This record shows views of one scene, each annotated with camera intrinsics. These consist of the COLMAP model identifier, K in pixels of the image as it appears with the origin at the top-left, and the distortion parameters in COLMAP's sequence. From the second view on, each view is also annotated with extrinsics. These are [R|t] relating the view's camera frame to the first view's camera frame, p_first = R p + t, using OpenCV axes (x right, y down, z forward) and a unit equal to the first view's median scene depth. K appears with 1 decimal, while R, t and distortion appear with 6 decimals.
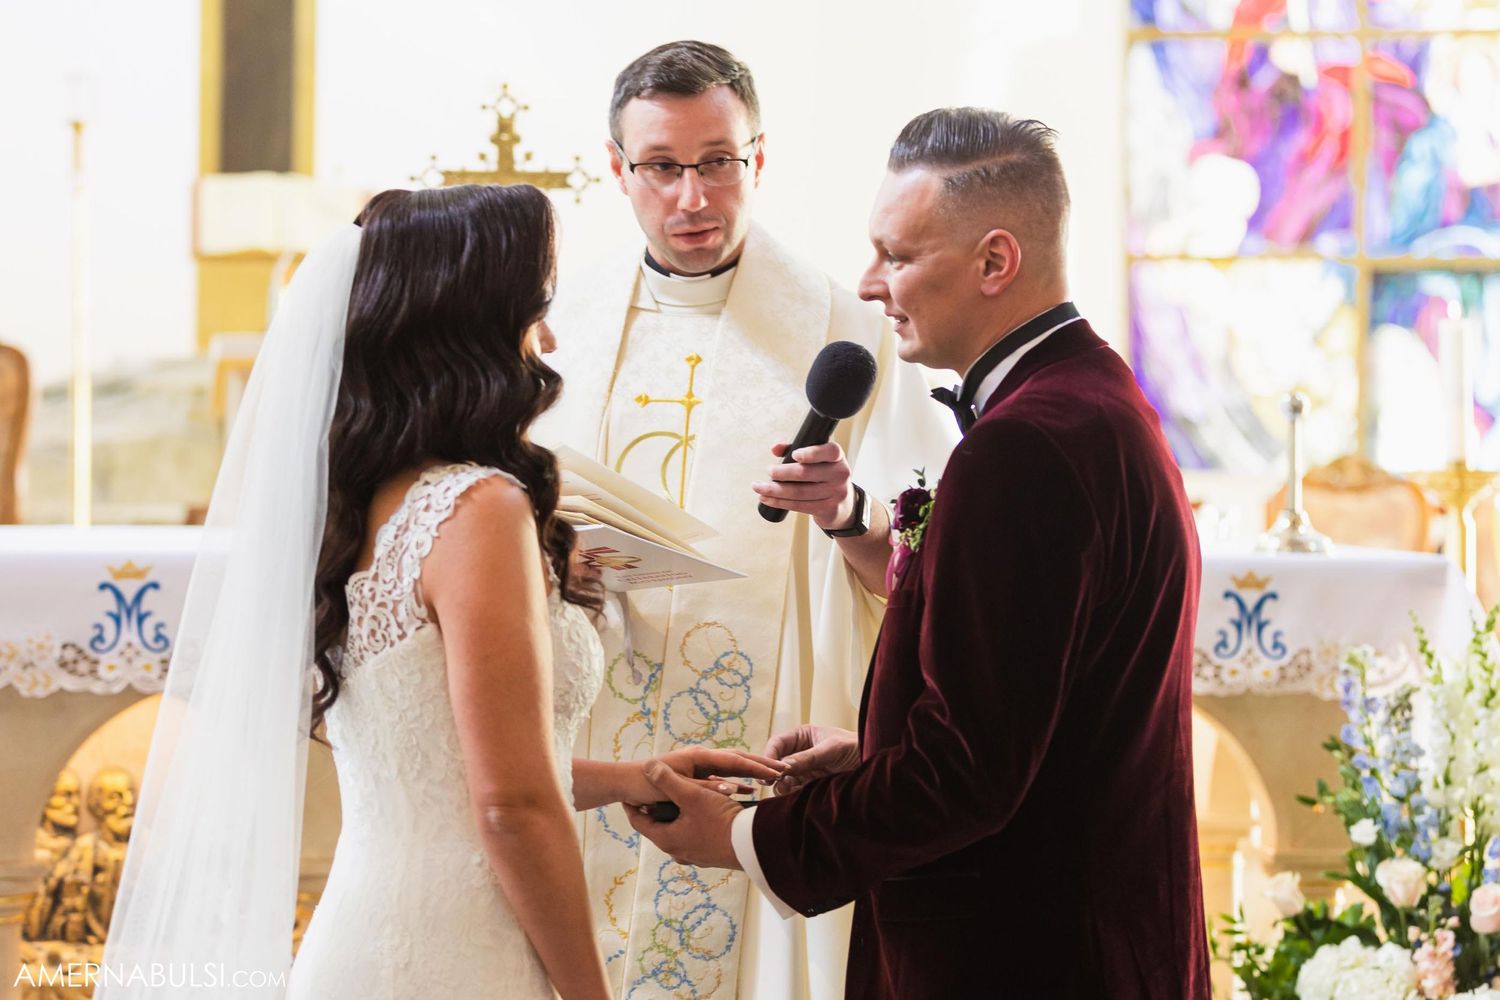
lens RADIAL K [[3880.9, 0, 785.9], [0, 3880.9, 322.2], [0, 0, 1]] dist [-0.023676, 0.000000]
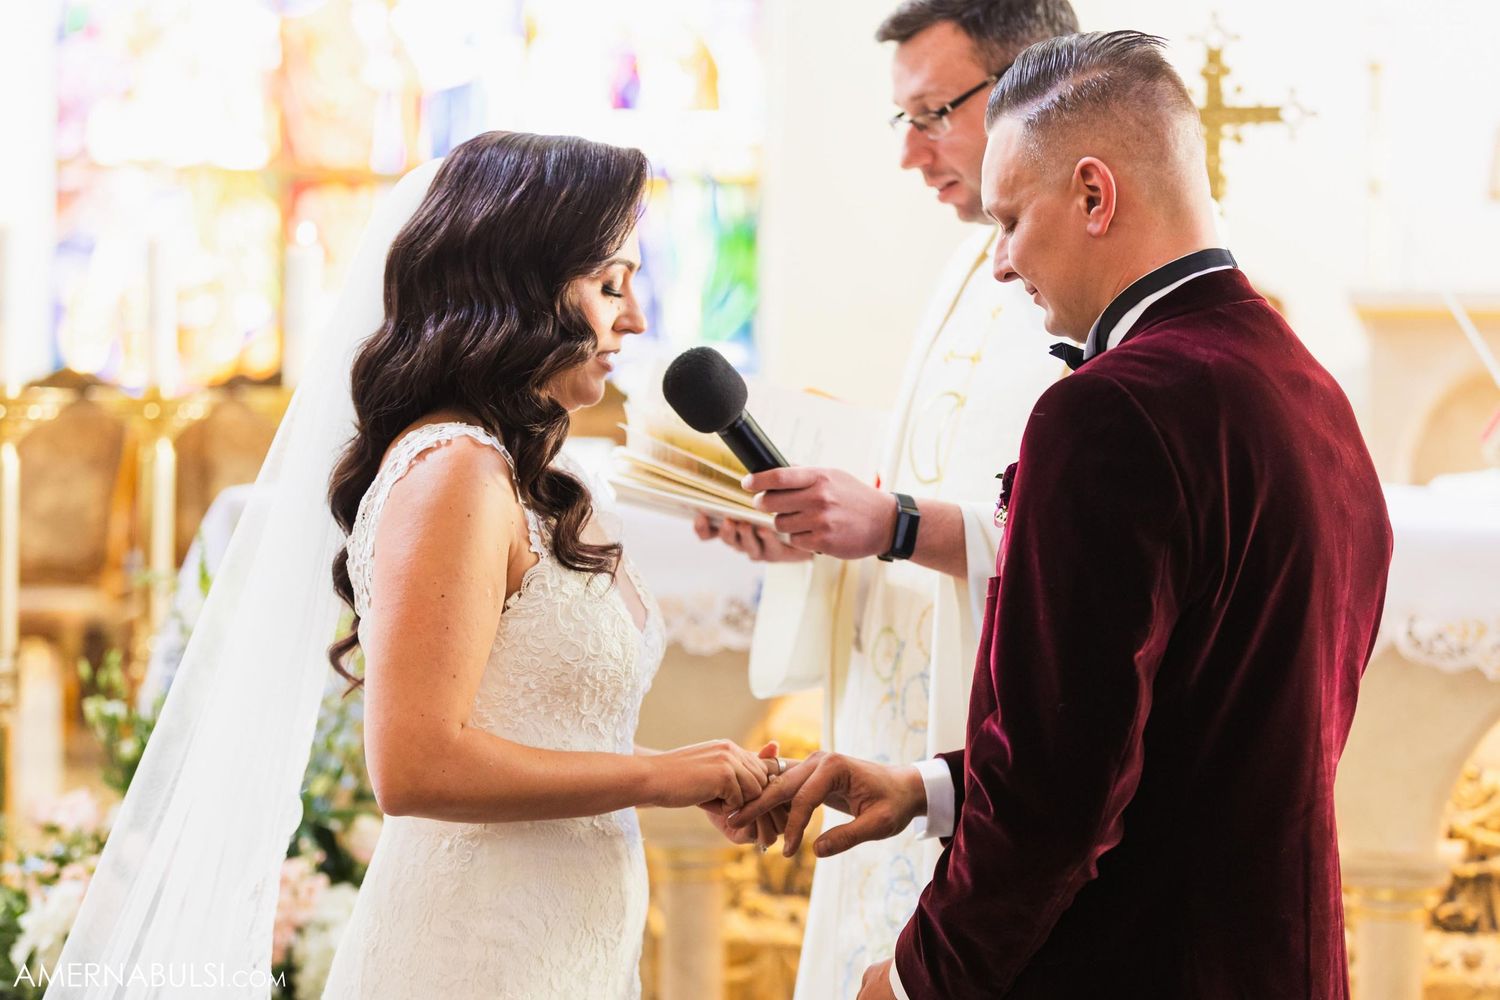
lens RADIAL K [[3812.0, 0, 745.8], [0, 3812.0, 497.6], [0, 0, 1]] dist [-0.040335, 0.000000]
pose [[0.879623, 0.022150, -0.475155, 0.389828], [0.005801, 0.998341, 0.057279, 0.002258], [0.475636, -0.053140, 0.878036, 0.213669]]
